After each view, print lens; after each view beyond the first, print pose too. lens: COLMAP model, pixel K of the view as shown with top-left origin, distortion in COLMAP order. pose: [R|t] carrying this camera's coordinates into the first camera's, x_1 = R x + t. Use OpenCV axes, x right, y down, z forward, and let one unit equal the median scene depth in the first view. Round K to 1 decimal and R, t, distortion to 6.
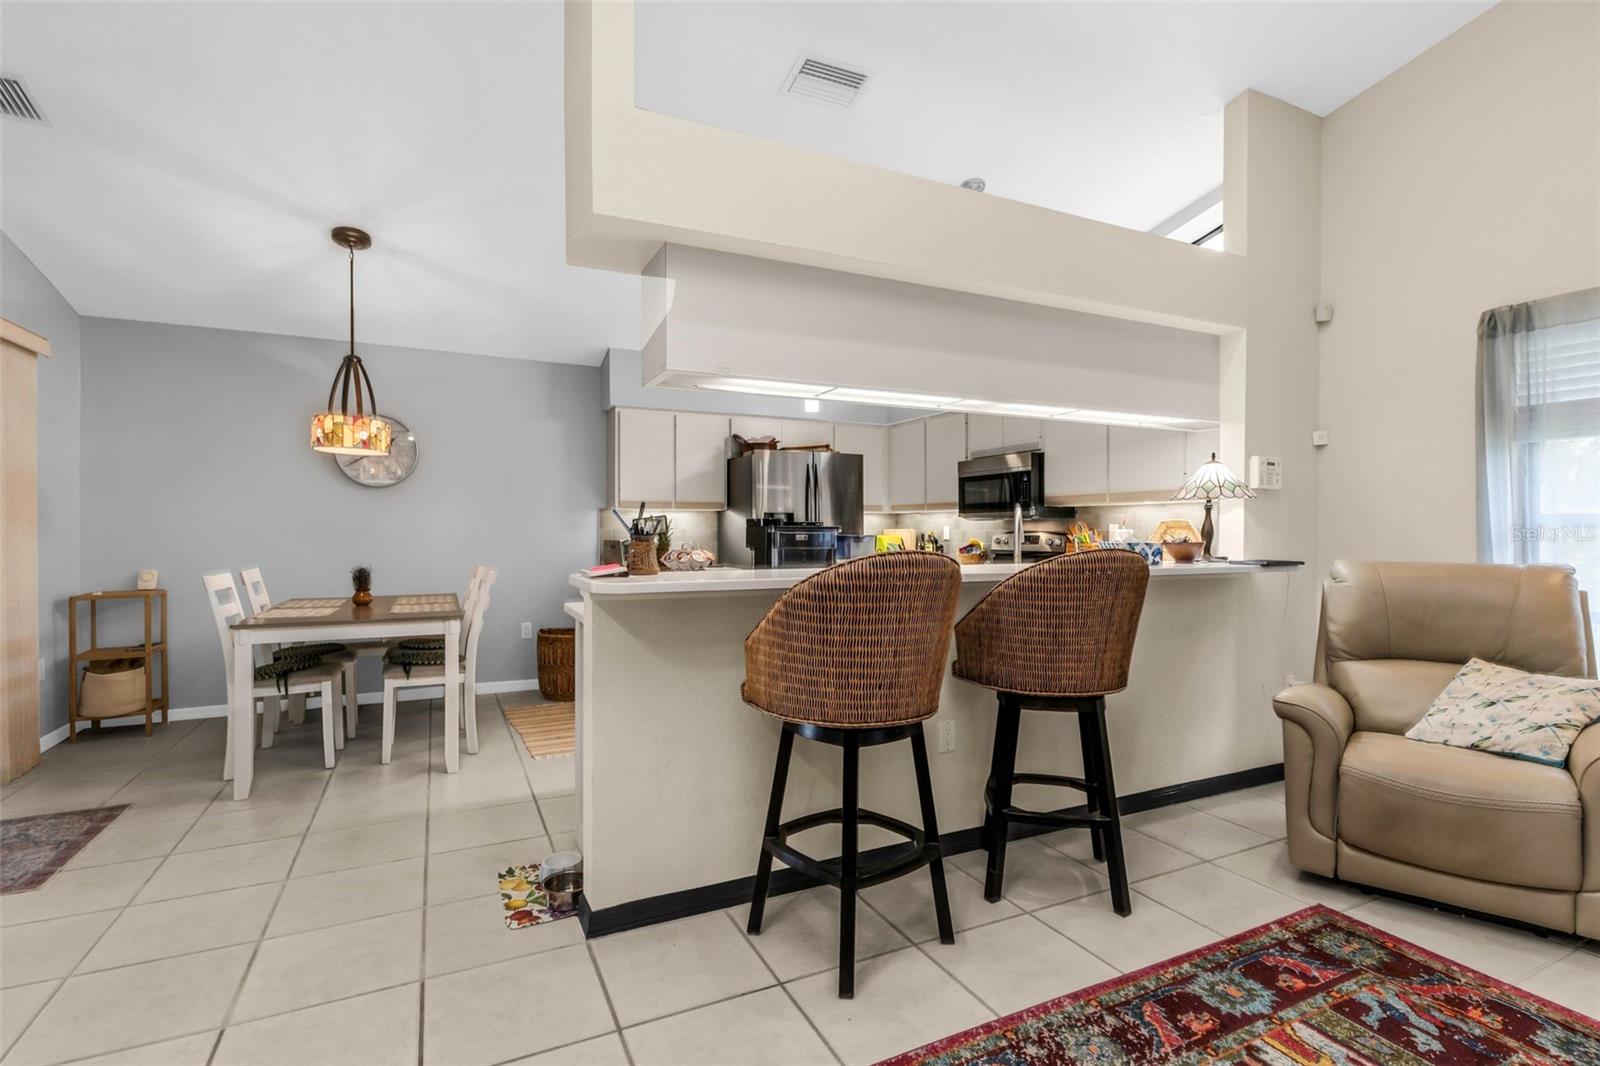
lens RADIAL K [[760.2, 0, 800.0], [0, 760.2, 533.0], [0, 0, 1]] dist [0.000126, -0.000020]
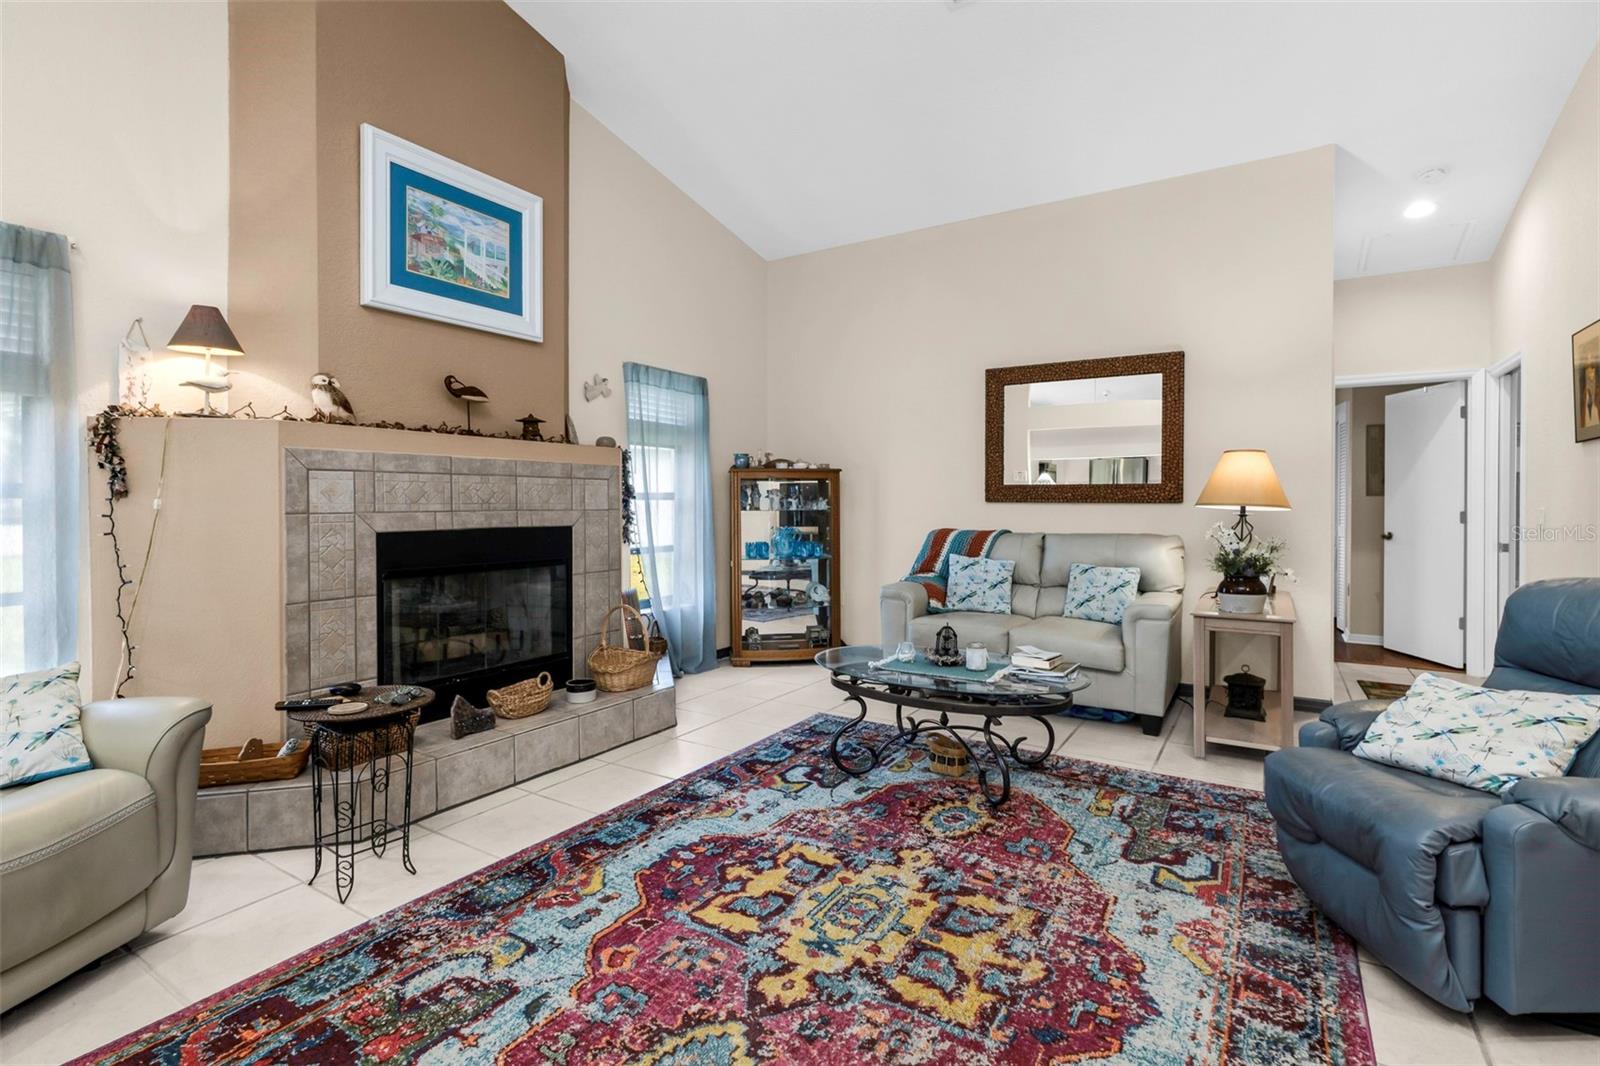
lens RADIAL K [[752.1, 0, 805.9], [0, 752.1, 507.0], [0, 0, 1]] dist [0.002602, 0.000542]
pose [[-0.531608, -0.007234, 0.846960, -0.159431], [0.006561, 0.999898, 0.012658, -0.001608], [-0.846965, 0.012286, -0.531506, 0.659339]]
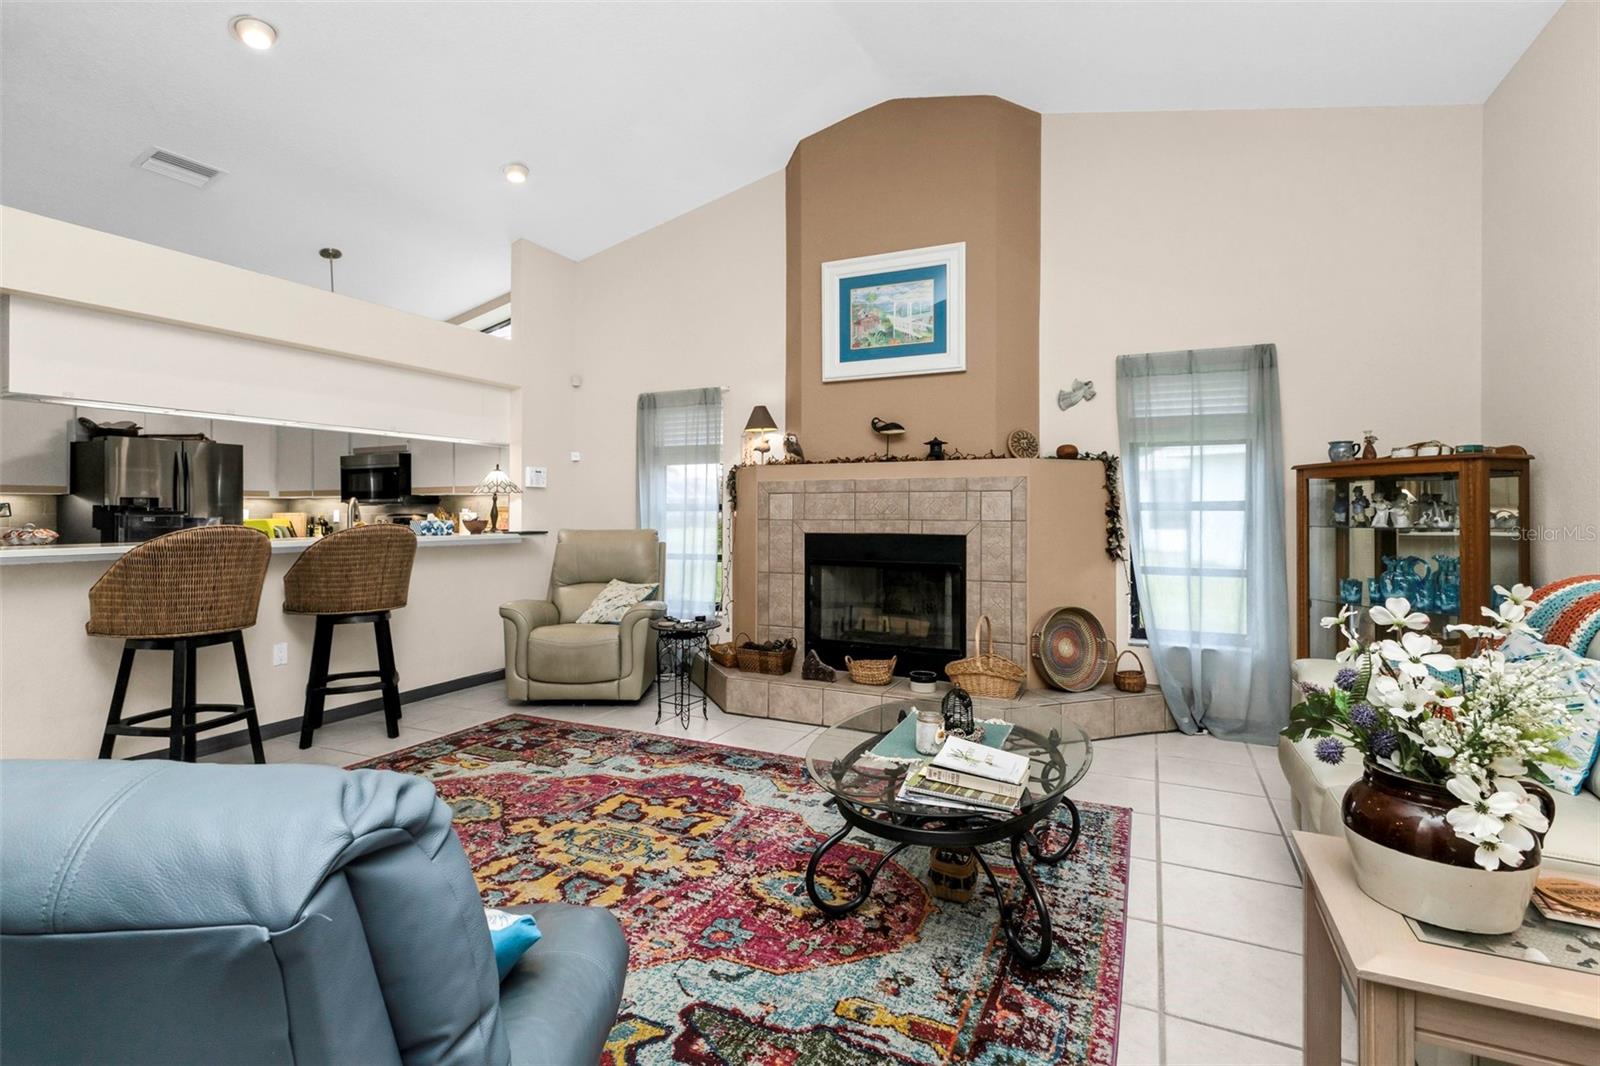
lens RADIAL K [[752.1, 0, 805.9], [0, 752.1, 507.0], [0, 0, 1]] dist [0.002602, 0.000542]
pose [[0.778778, 0.002227, 0.627295, 0.076846], [0.006102, 0.999919, -0.011126, 0.006902], [-0.627269, 0.012492, 0.778702, -0.831576]]
